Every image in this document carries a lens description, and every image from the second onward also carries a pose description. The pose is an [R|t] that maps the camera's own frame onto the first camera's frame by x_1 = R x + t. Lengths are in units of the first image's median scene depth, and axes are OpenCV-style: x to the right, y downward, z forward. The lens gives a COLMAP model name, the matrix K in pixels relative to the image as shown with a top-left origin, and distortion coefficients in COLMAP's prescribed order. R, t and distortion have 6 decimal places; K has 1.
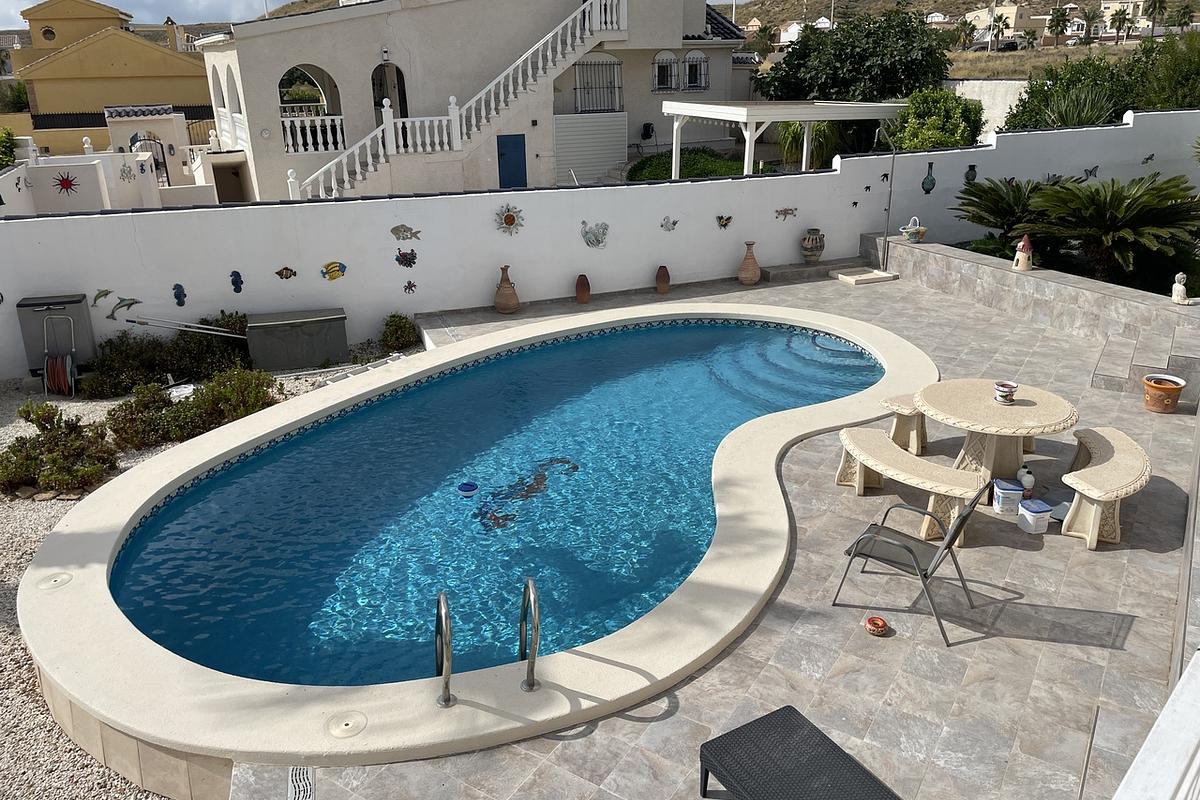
lens RADIAL K [[901.5, 0, 600.0], [0, 901.5, 400.0], [0, 0, 1]] dist [0.101830, -0.142757]
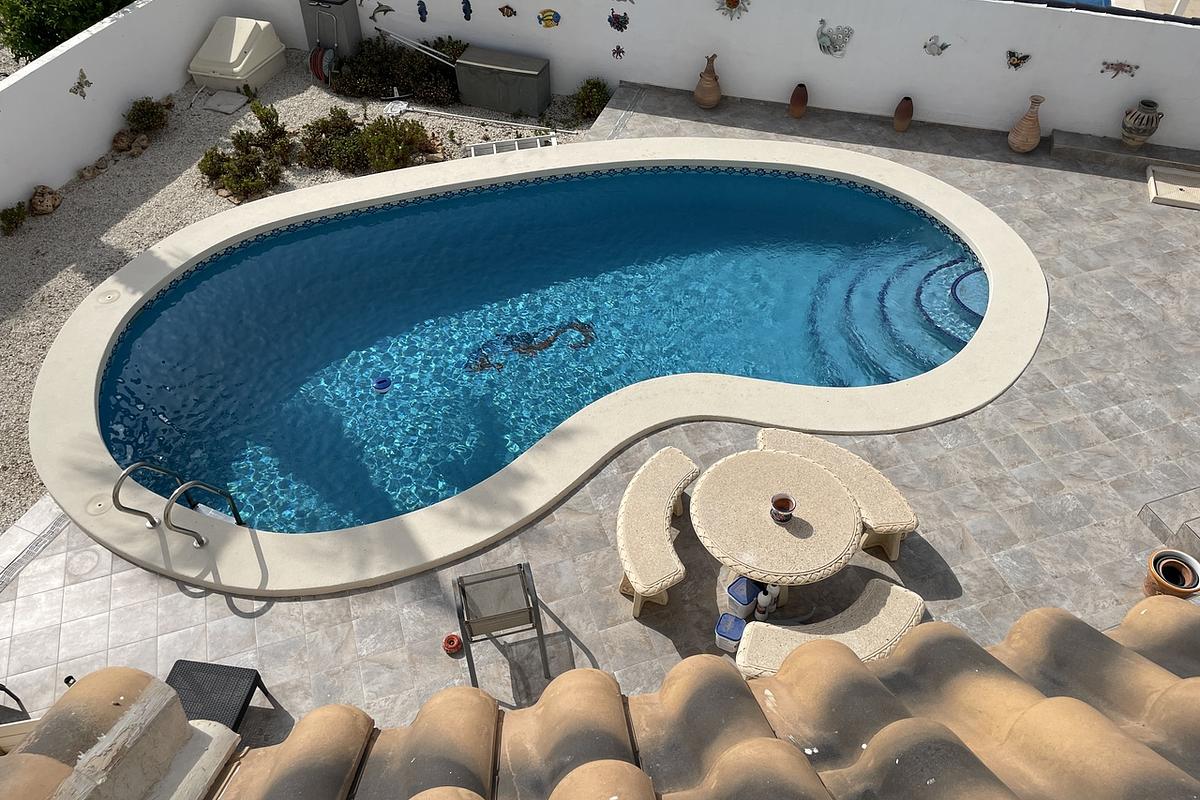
lens RADIAL K [[901.5, 0, 600.0], [0, 901.5, 400.0], [0, 0, 1]] dist [0.101830, -0.142757]
pose [[0.776024, 0.456613, -0.435076, 0.396451], [-0.225734, 0.845211, 0.484420, -0.299509], [0.588924, -0.277710, 0.758977, 0.160120]]
